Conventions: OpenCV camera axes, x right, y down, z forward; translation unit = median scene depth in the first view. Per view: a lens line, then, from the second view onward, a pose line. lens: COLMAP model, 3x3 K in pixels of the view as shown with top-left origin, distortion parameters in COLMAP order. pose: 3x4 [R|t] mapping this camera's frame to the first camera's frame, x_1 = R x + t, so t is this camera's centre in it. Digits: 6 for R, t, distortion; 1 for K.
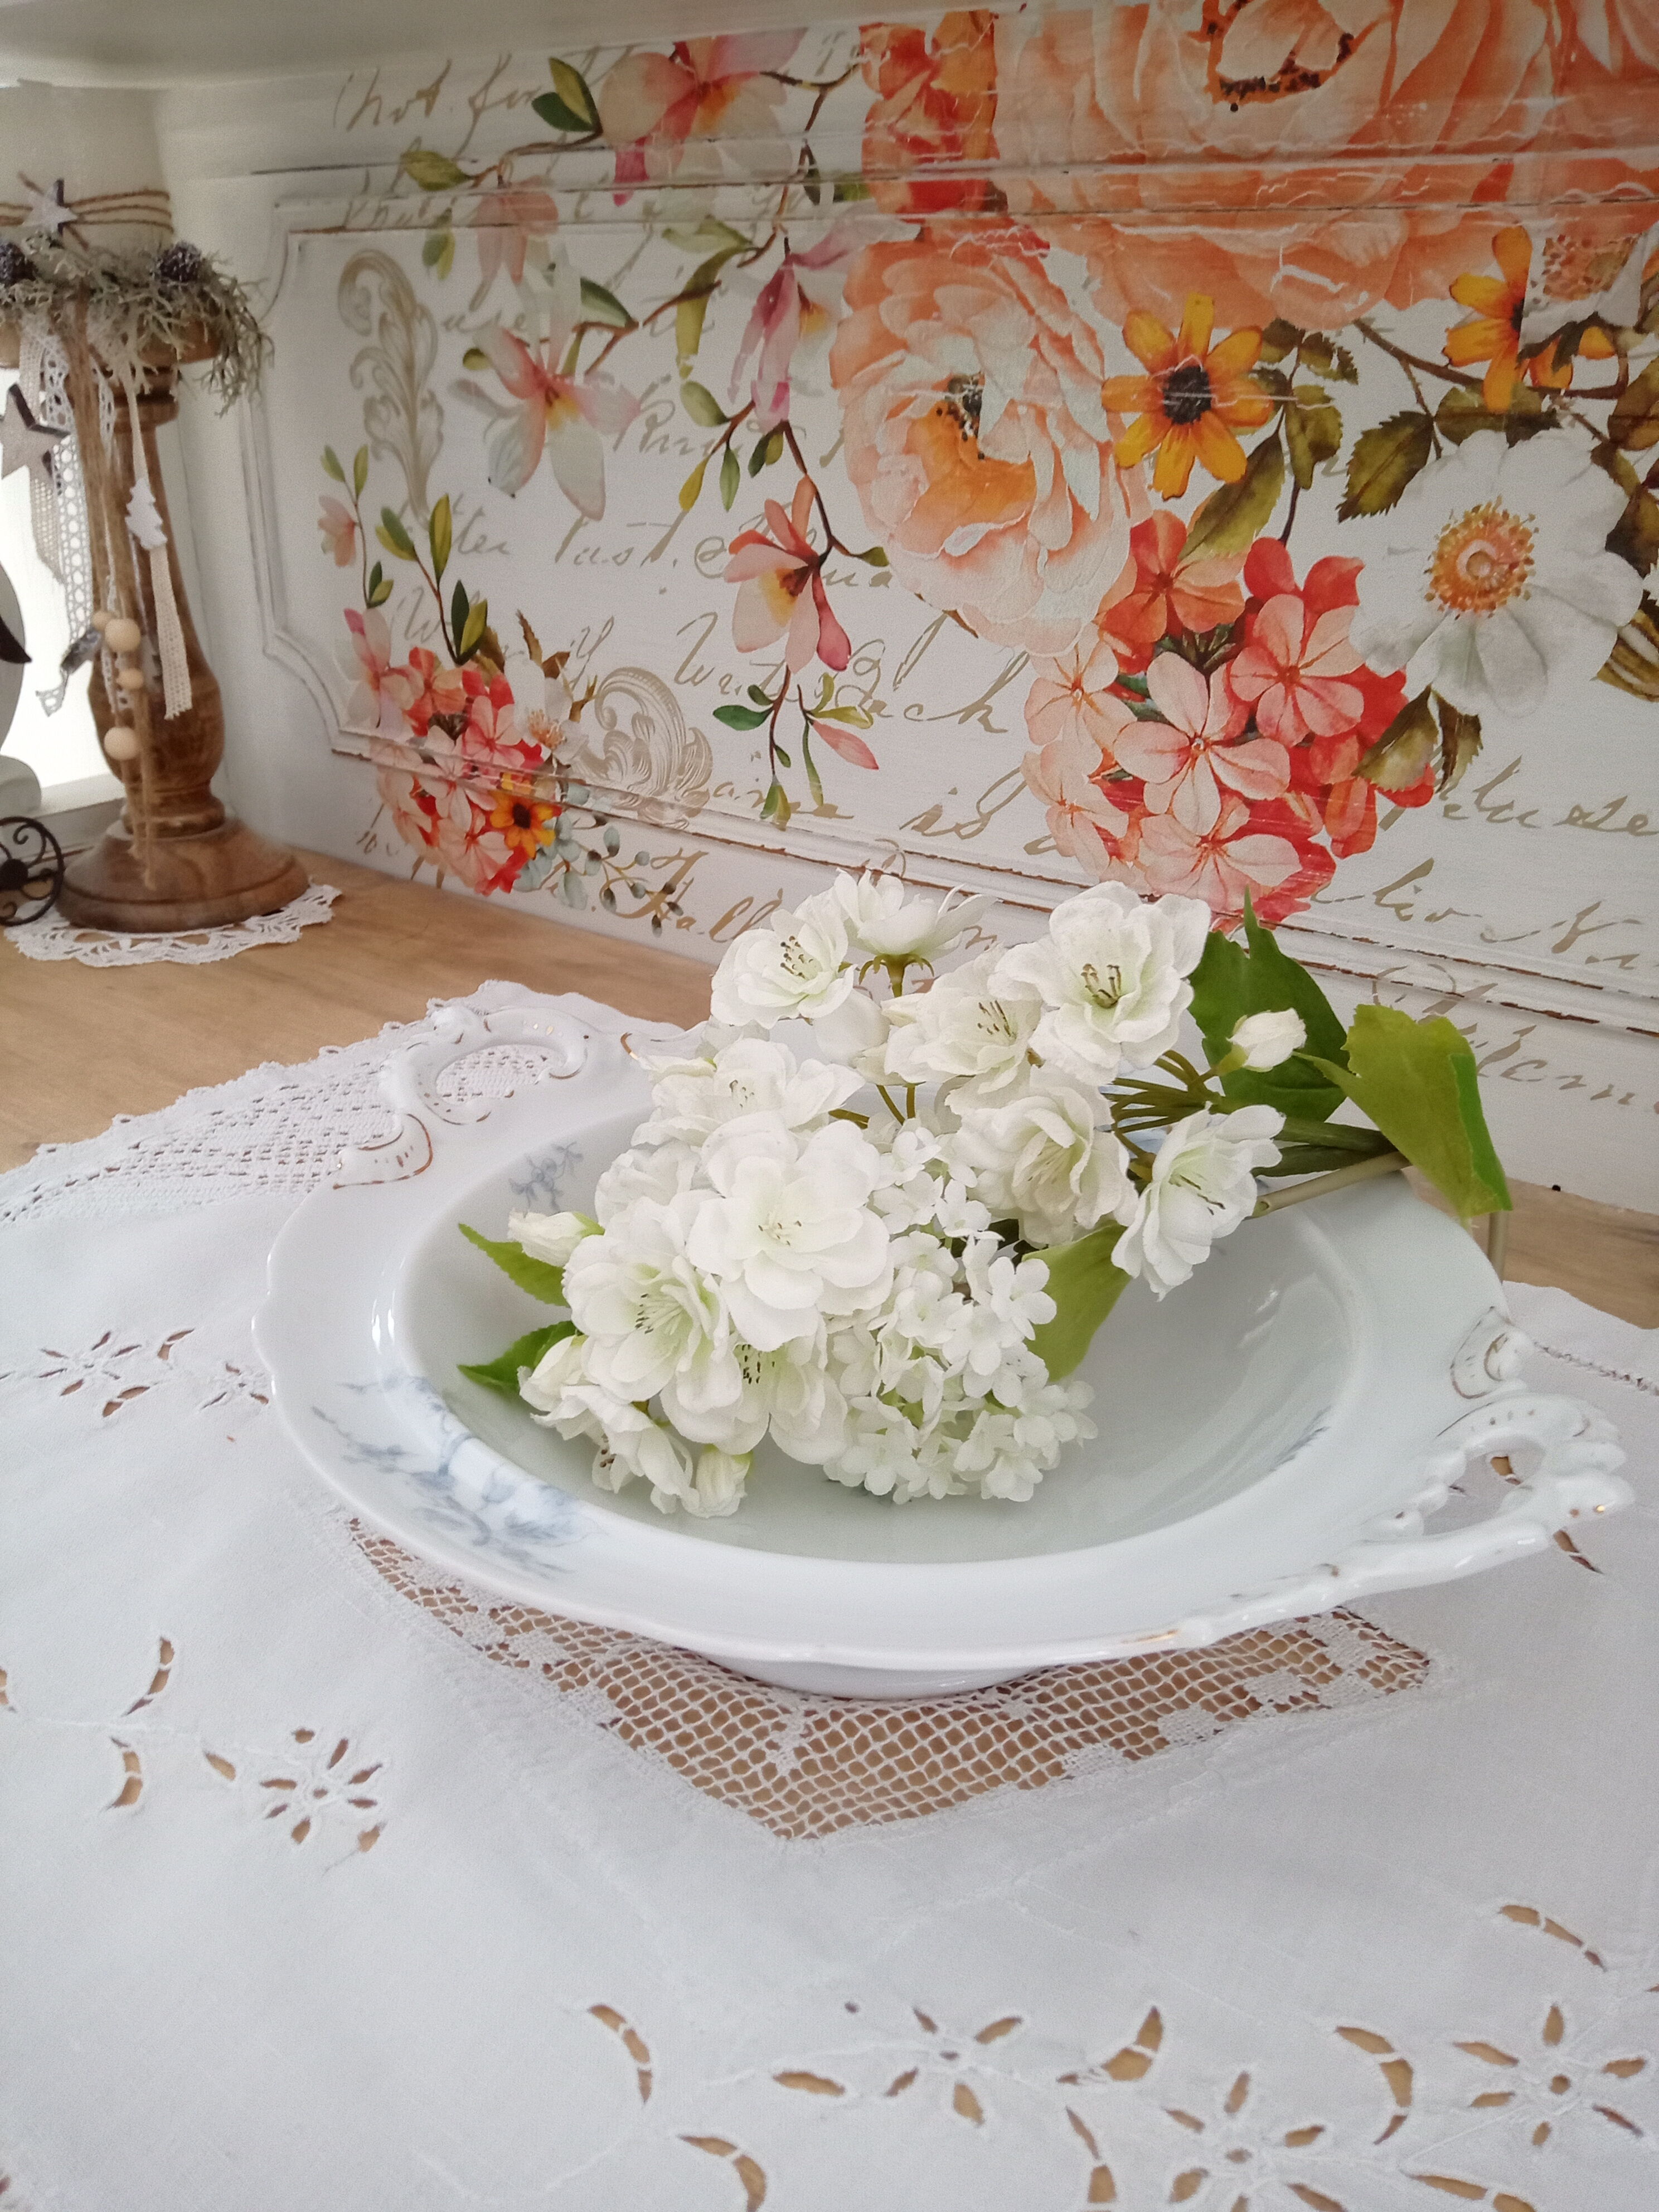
lens RADIAL K [[1823.2, 0, 768.6], [0, 1823.2, 1063.1], [0, 0, 1]] dist [0.005714, -0.060019]
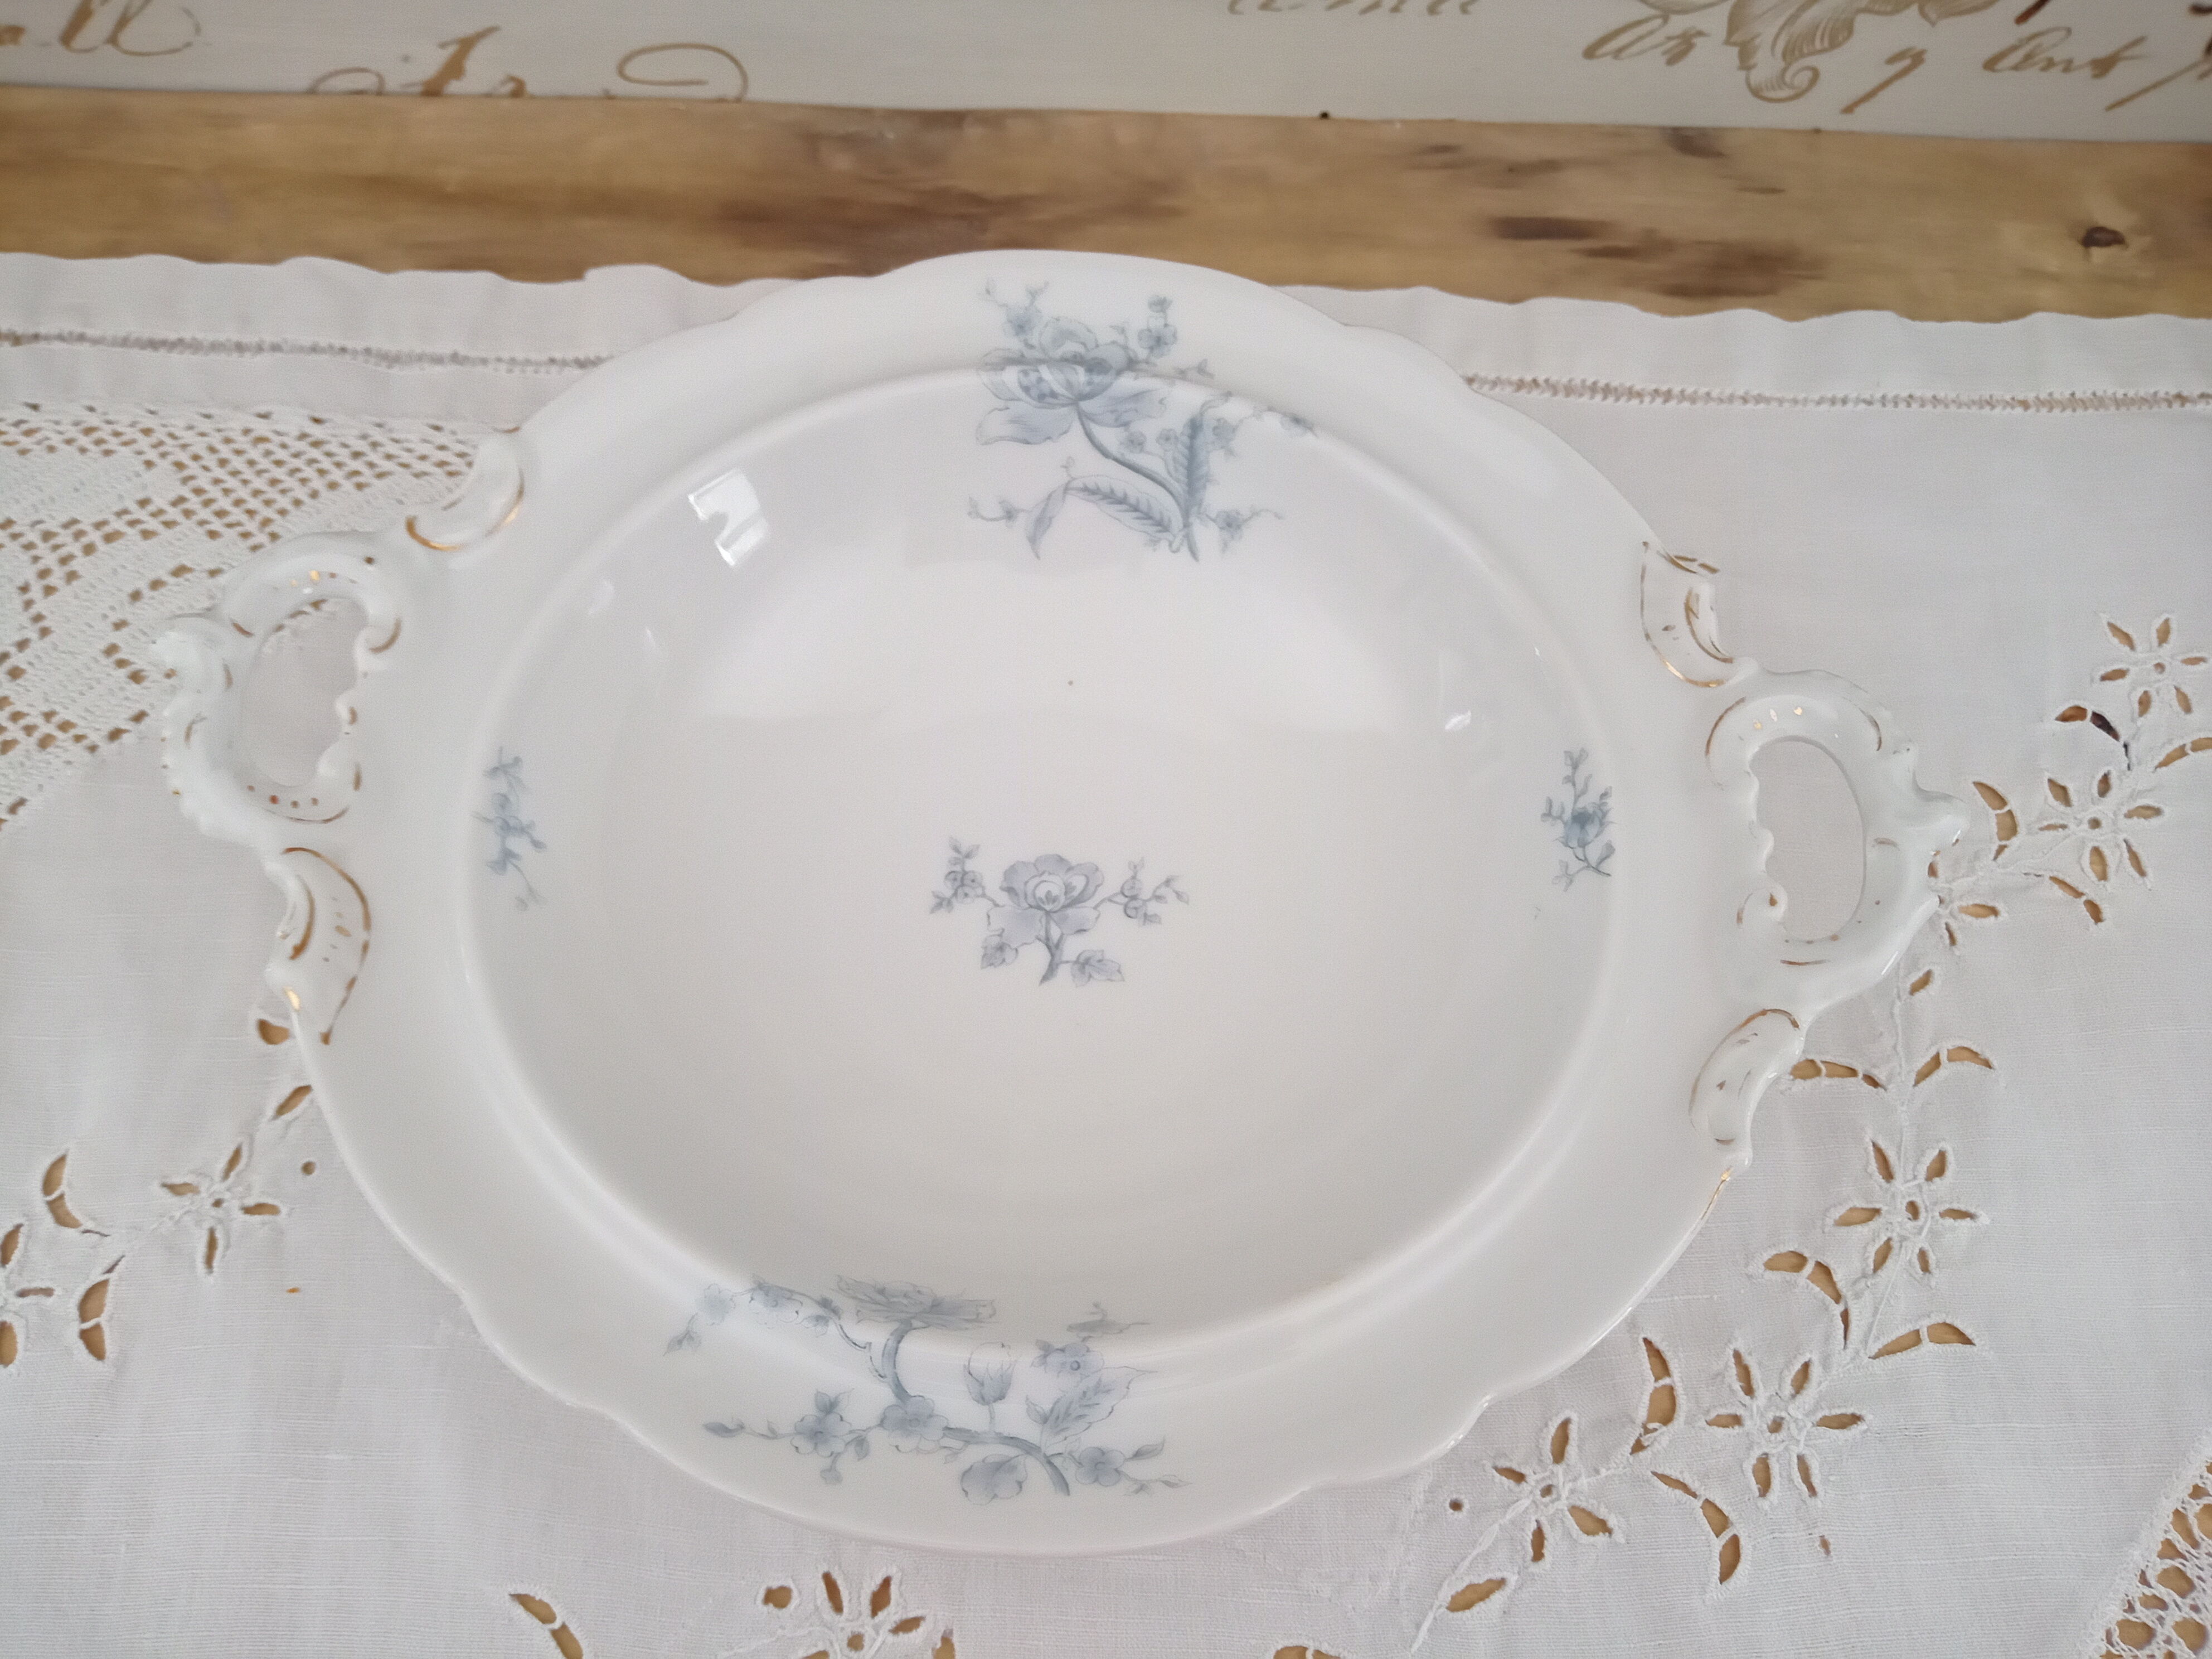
lens RADIAL K [[1823.2, 0, 1088.7], [0, 1823.2, 861.7], [0, 0, 1]] dist [0.005714, -0.060019]
pose [[0.787546, -0.518131, 0.333633, -0.141446], [0.203505, 0.729677, 0.652807, -0.254133], [-0.581684, -0.446220, 0.680097, 0.268197]]
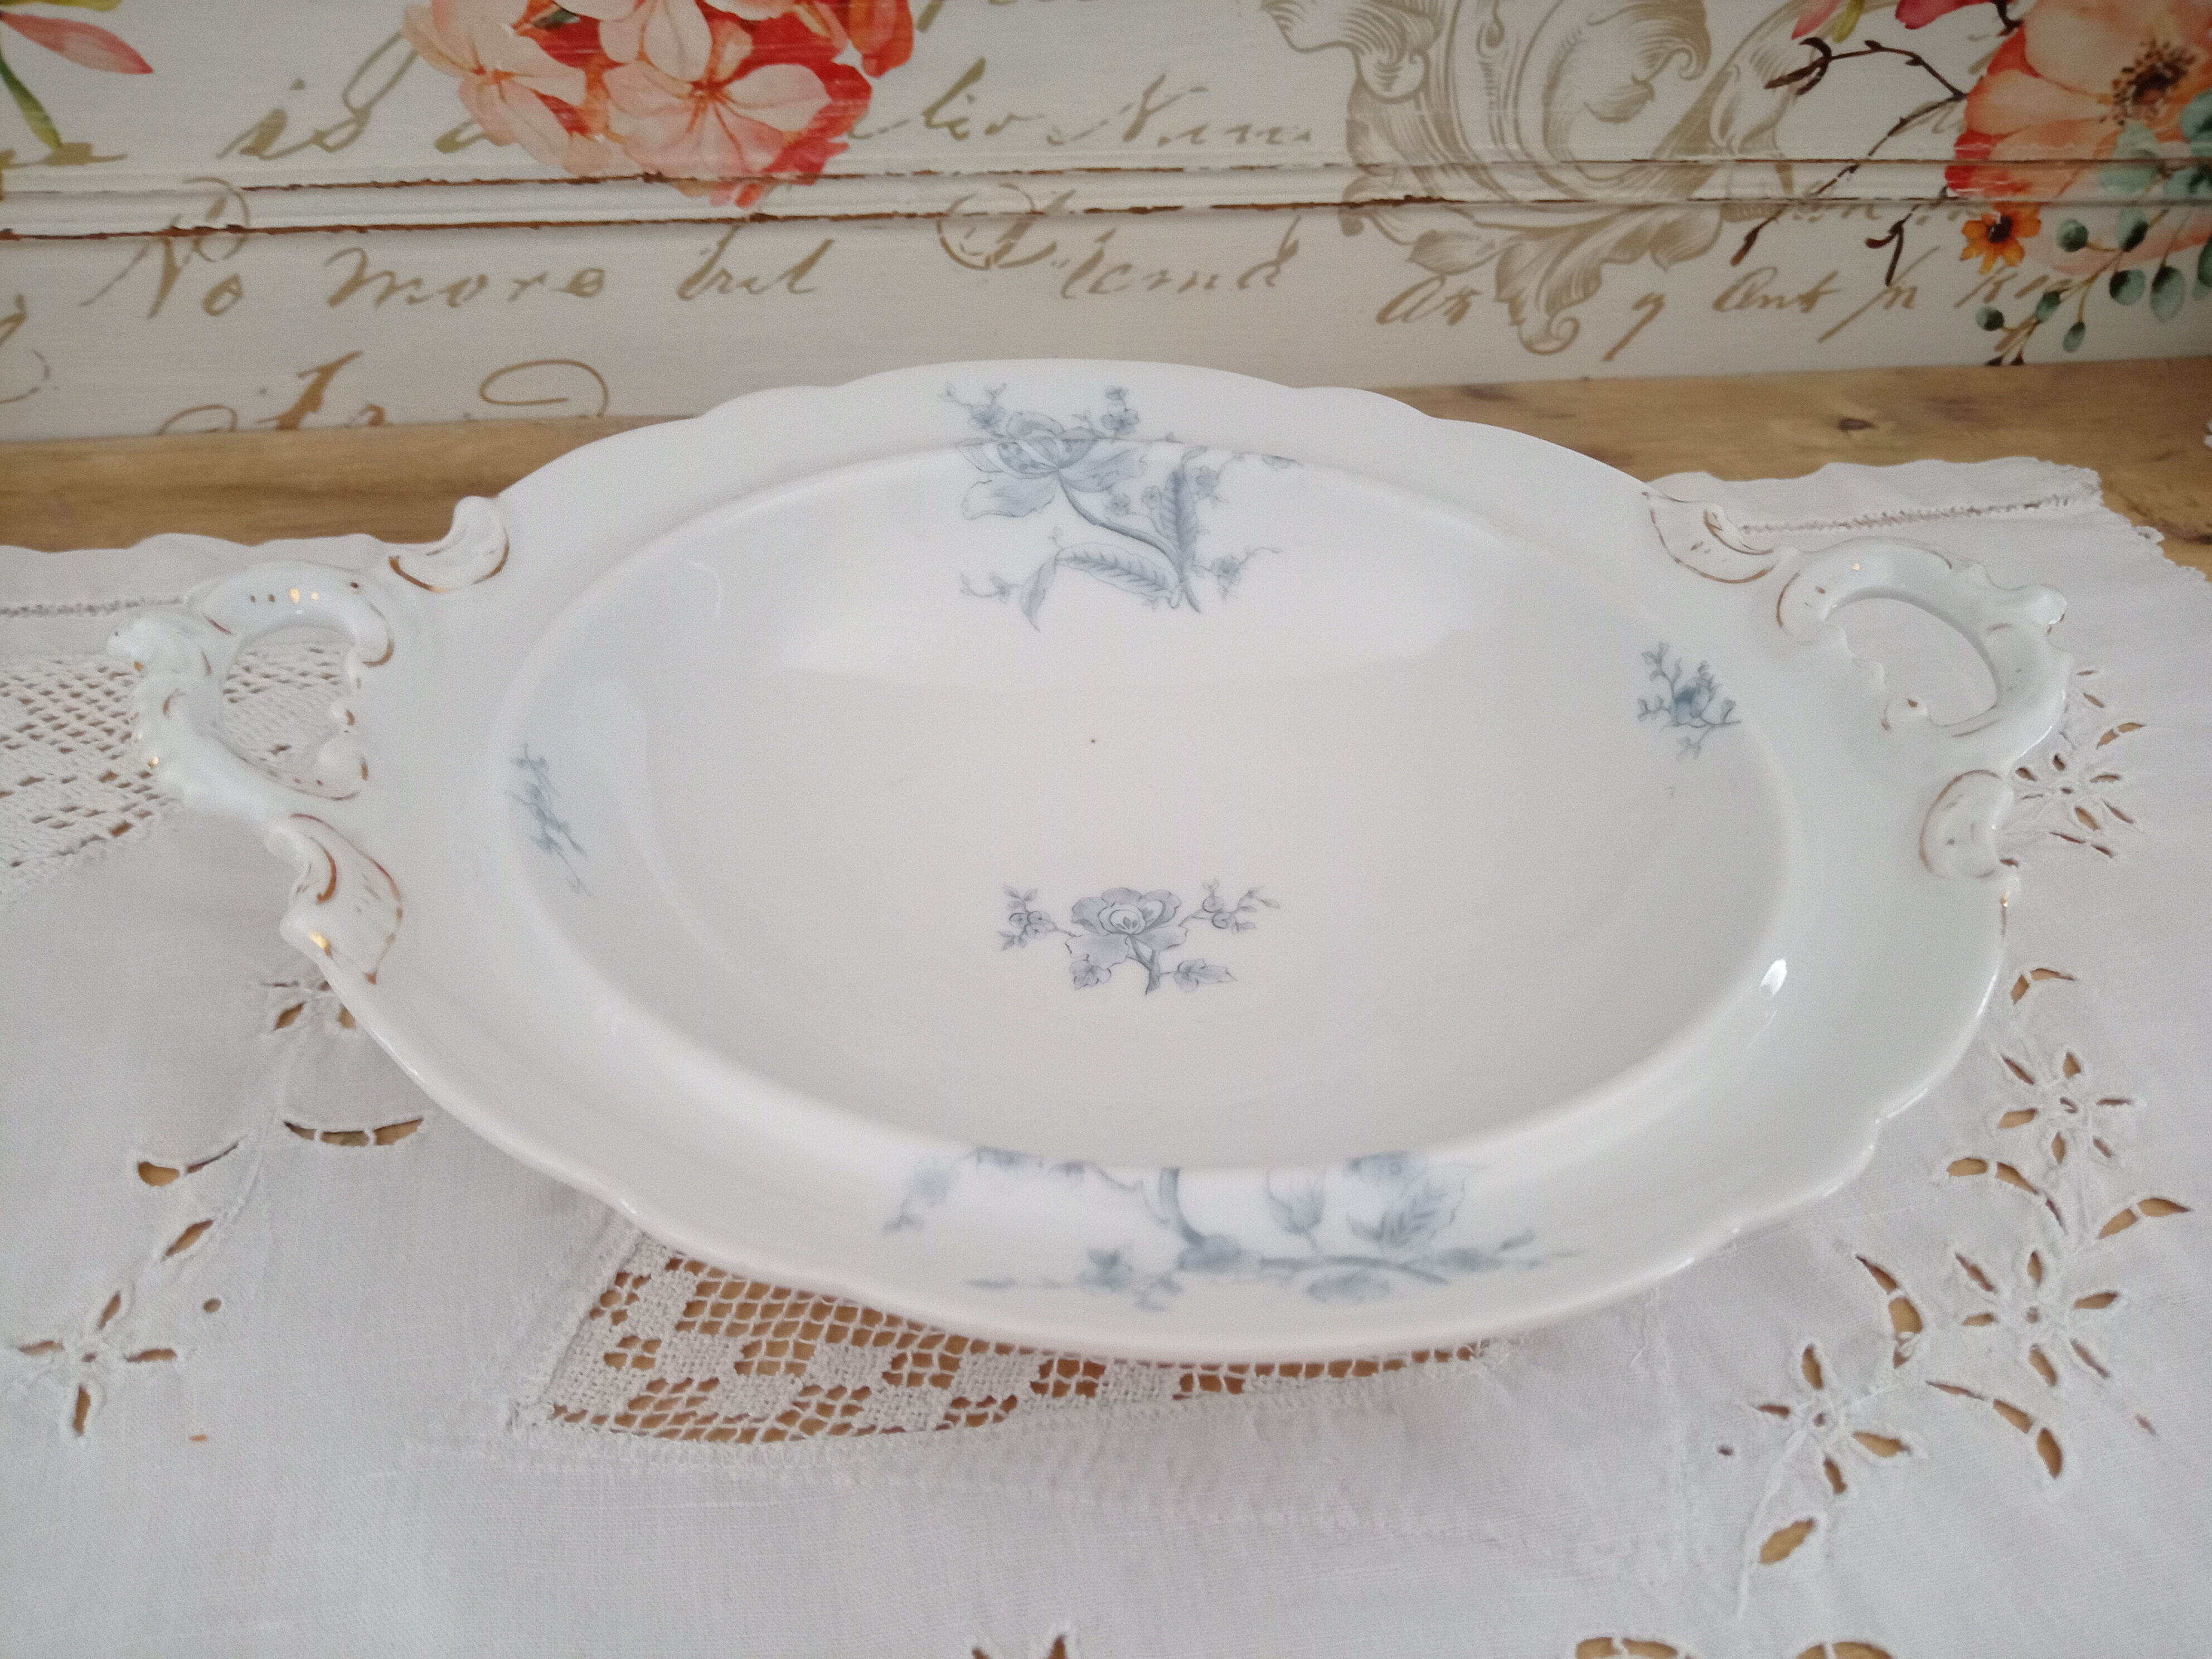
lens RADIAL K [[1823.2, 0, 1093.6], [0, 1823.2, 833.9], [0, 0, 1]] dist [0.005714, -0.060019]
pose [[0.631738, -0.430732, 0.644498, -0.299445], [0.241703, 0.899417, 0.364182, -0.077991], [-0.736537, -0.074290, 0.672305, 0.326756]]
